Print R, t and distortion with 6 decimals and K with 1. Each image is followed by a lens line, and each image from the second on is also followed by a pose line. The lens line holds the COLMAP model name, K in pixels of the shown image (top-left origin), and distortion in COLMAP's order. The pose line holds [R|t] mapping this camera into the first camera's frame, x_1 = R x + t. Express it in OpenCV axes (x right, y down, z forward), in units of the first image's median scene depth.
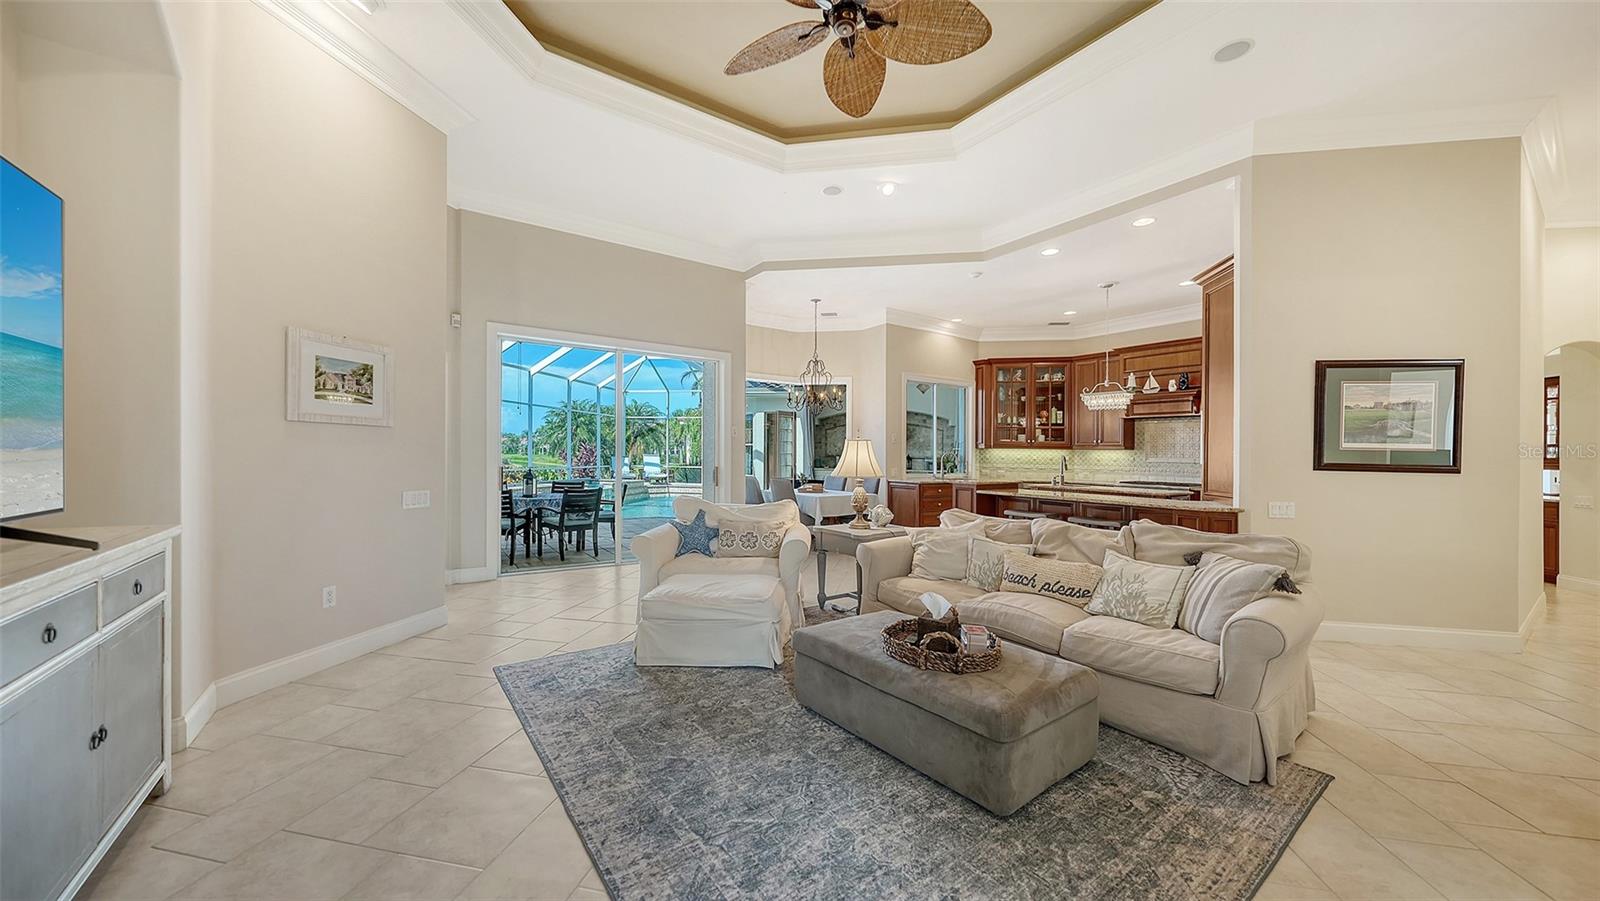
lens RADIAL K [[562.0, 0, 789.7], [0, 562.0, 446.3], [0, 0, 1]] dist [0.001304, -0.000191]
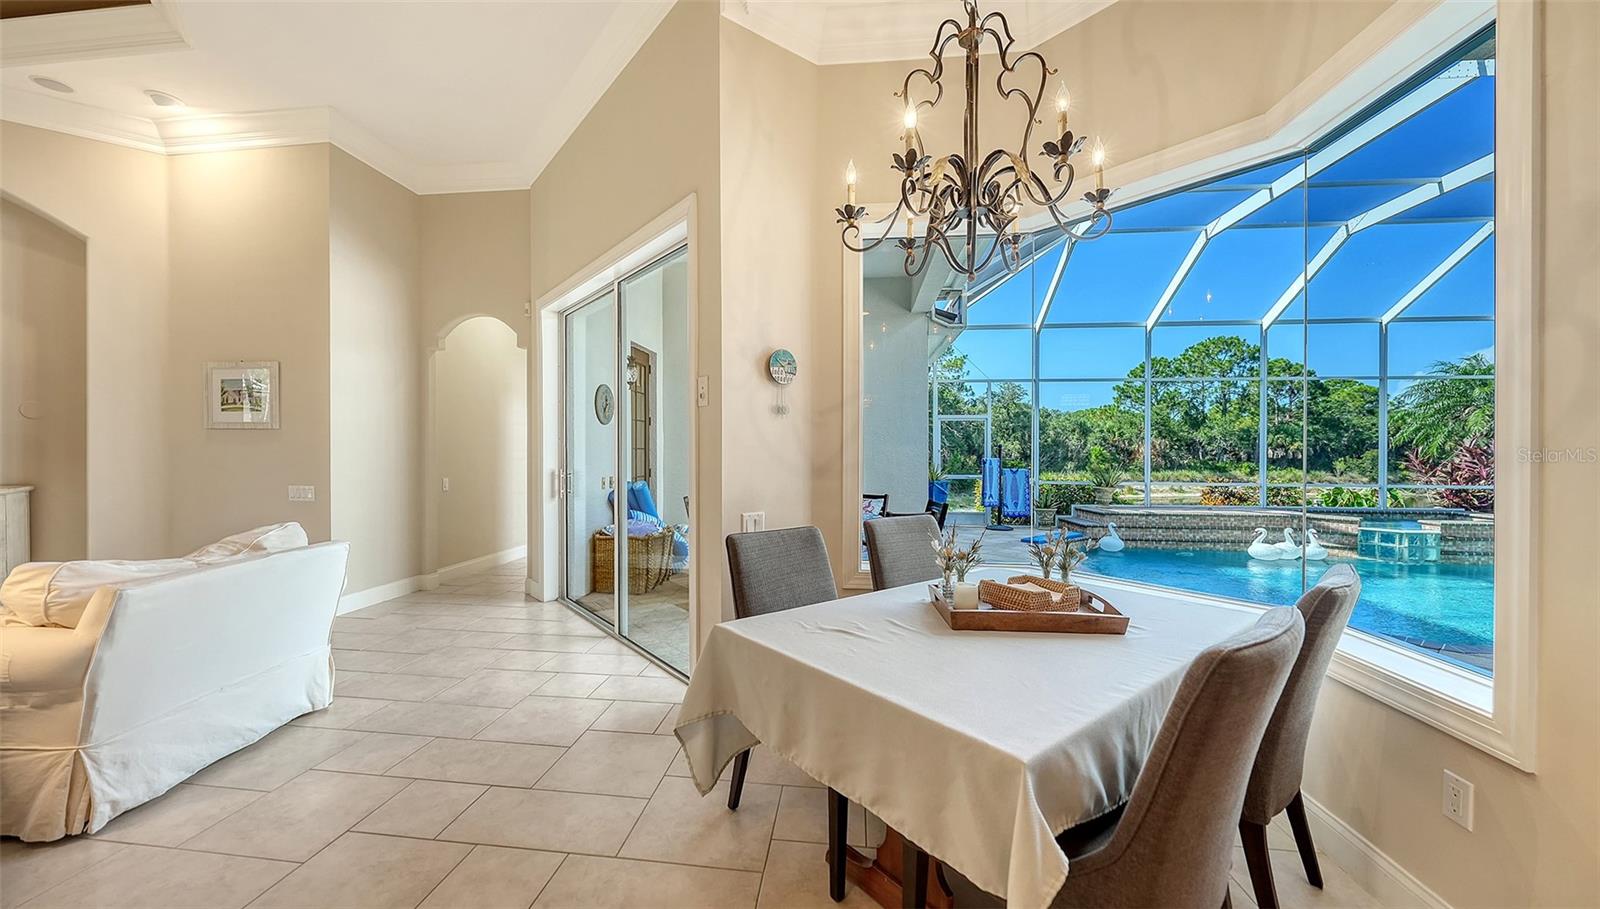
lens RADIAL K [[586.8, 0, 780.4], [0, 586.8, 456.6], [0, 0, 1]] dist [-0.007299, 0.000618]
pose [[0.079803, -0.005946, -0.996793, 0.244173], [0.010024, 0.999936, -0.005163, 0.016332], [0.996760, -0.009580, 0.079858, 0.828329]]
